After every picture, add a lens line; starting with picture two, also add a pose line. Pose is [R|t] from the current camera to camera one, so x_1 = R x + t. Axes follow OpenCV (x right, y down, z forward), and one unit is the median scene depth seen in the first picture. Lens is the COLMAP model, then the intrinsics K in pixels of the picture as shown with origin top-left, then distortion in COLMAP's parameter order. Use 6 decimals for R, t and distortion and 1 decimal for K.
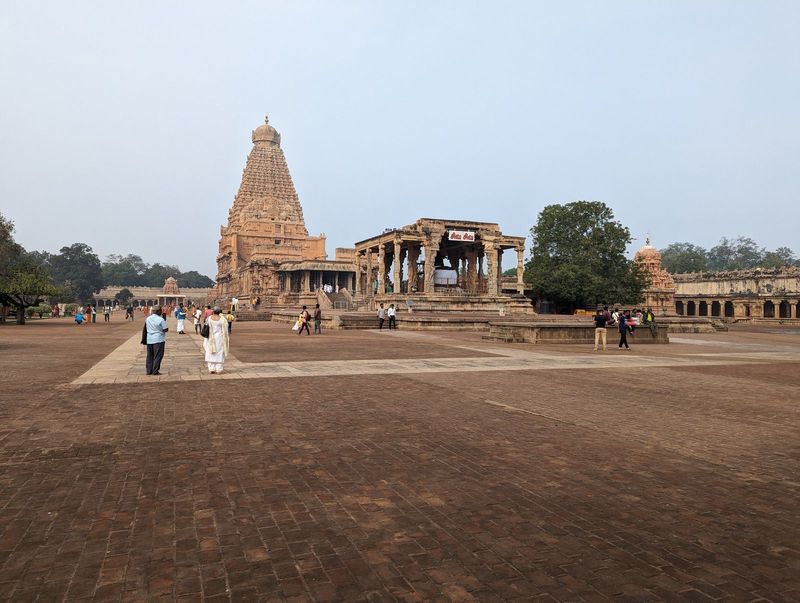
lens RADIAL K [[597.1, 0, 400.0], [0, 597.1, 301.5], [0, 0, 1]] dist [0.079413, -0.001562]
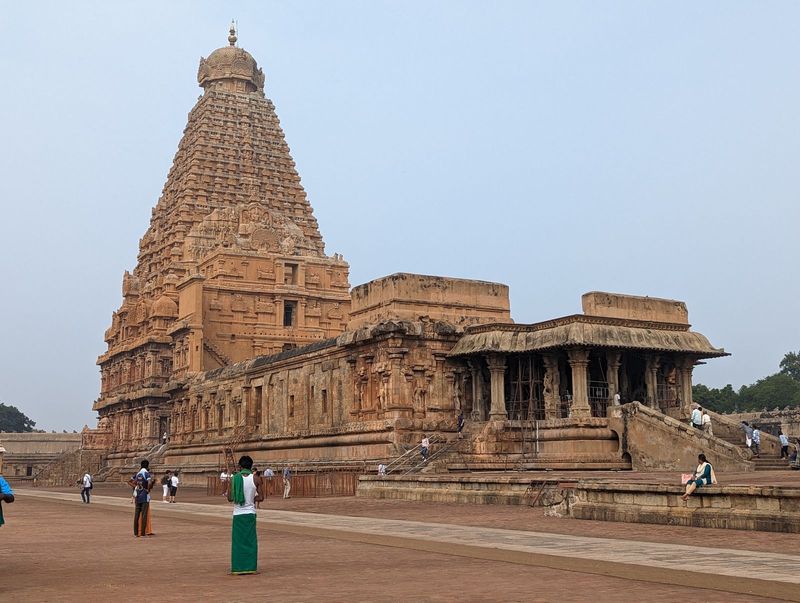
lens RADIAL K [[1013.3, 0, 400.0], [0, 1013.3, 301.5], [0, 0, 1]] dist [0.114352, -0.014081]
pose [[0.992366, 0.002798, 0.123294, -0.615333], [0.016275, 0.988027, -0.153417, 0.009031], [-0.122247, 0.154253, 0.980440, 0.931616]]
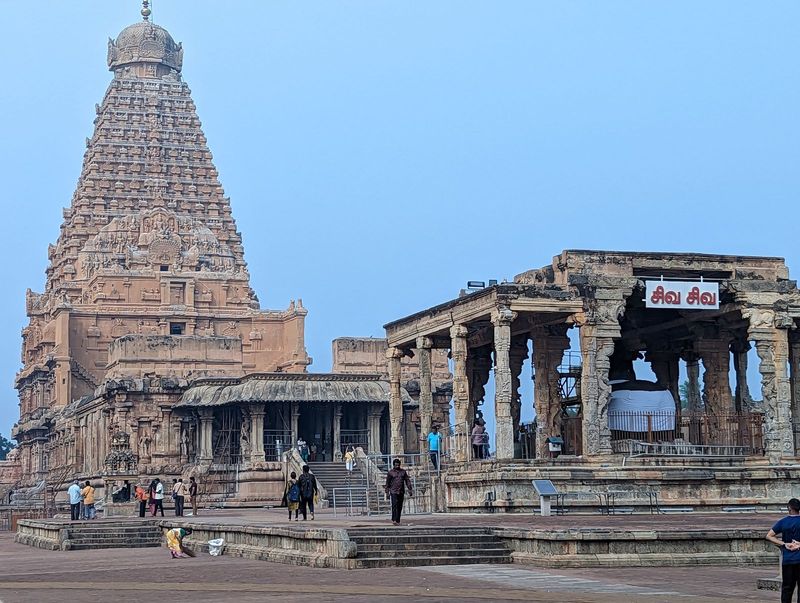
lens RADIAL K [[1637.1, 0, 399.4], [0, 1637.1, 301.0], [0, 0, 1]] dist [0.087114, 0.403671]
pose [[0.997272, -0.034072, -0.065481, -0.001065], [0.026689, 0.993519, -0.110490, -0.001316], [0.068822, 0.108440, 0.991718, 0.009884]]
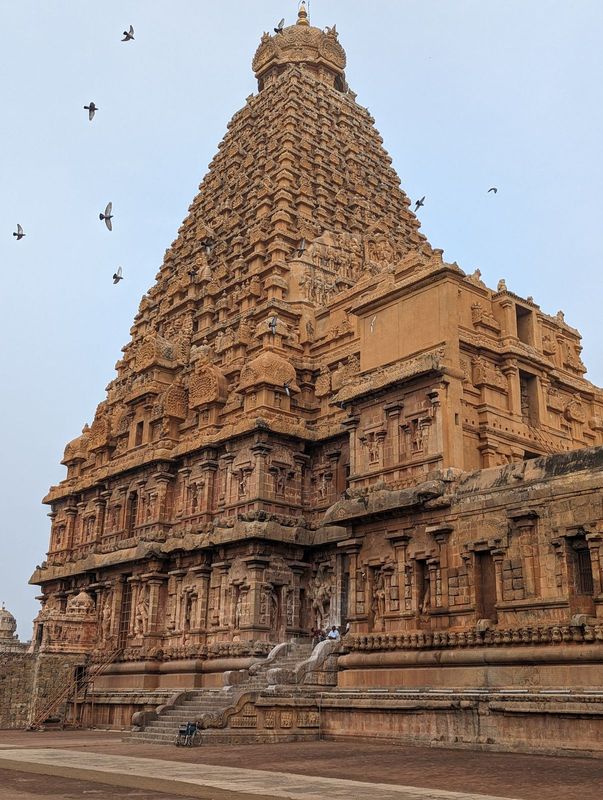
lens RADIAL K [[887.2, 0, 301.5], [0, 887.2, 400.0], [0, 0, 1]] dist [0.111266, 0.002567]
pose [[0.945630, 0.110675, 0.305835, -1.070400], [-0.010774, 0.950467, -0.310640, 0.013740], [-0.325066, 0.290455, 0.899982, 2.134189]]
